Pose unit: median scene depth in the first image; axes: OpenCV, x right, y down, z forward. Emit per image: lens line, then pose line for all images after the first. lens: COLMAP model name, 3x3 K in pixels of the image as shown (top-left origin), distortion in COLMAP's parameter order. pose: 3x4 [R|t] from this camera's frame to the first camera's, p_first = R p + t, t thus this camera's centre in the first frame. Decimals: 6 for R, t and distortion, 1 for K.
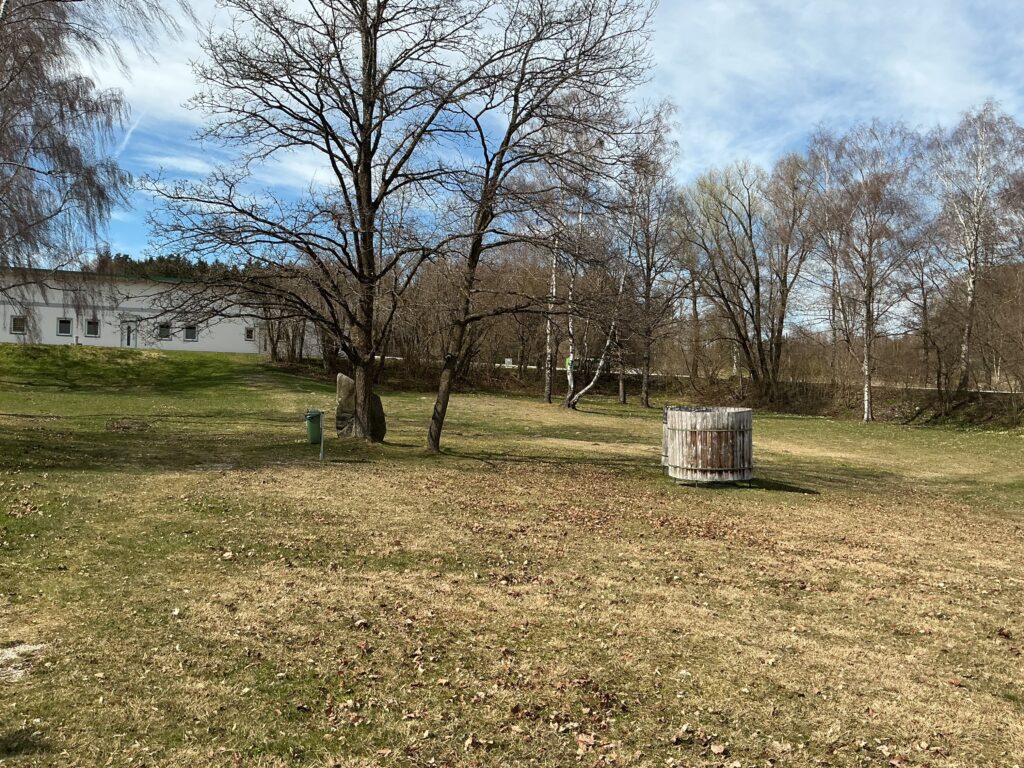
lens RADIAL K [[871.4, 0, 510.5], [0, 871.4, 387.8], [0, 0, 1]] dist [-0.003510, -0.020818]
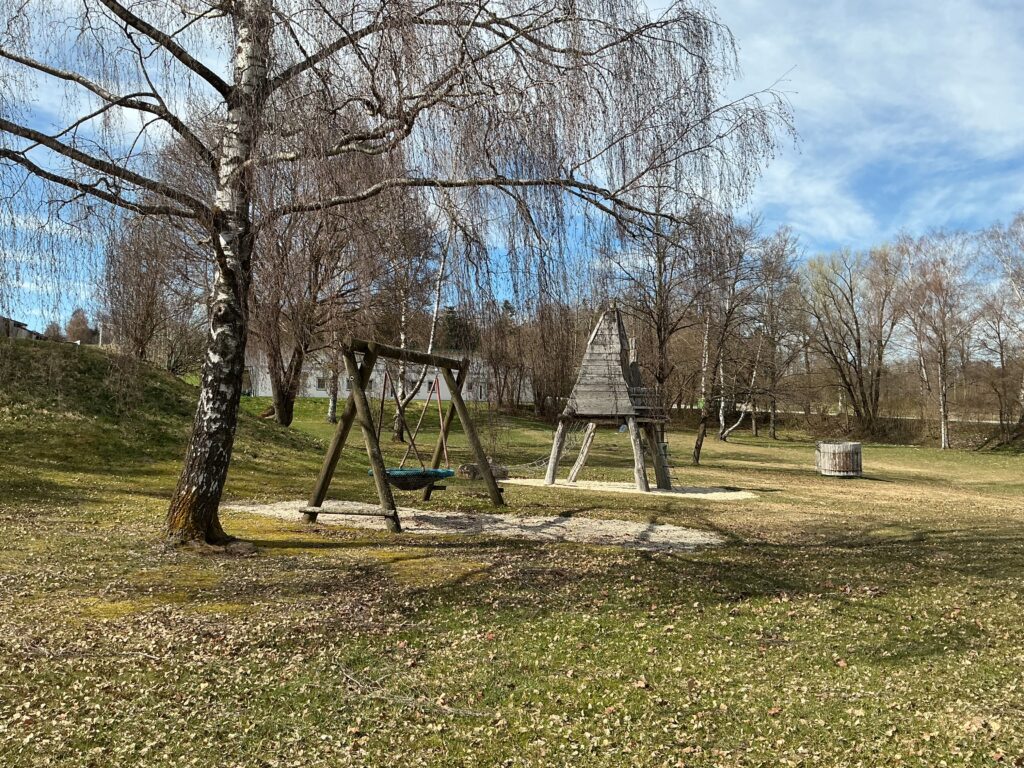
lens RADIAL K [[871.4, 0, 513.3], [0, 871.4, 380.9], [0, 0, 1]] dist [-0.003510, -0.020818]
pose [[0.994845, -0.012175, -0.100674, -0.108704], [0.007946, 0.999073, -0.042301, -0.013545], [0.101096, 0.041283, 0.994020, -0.372924]]
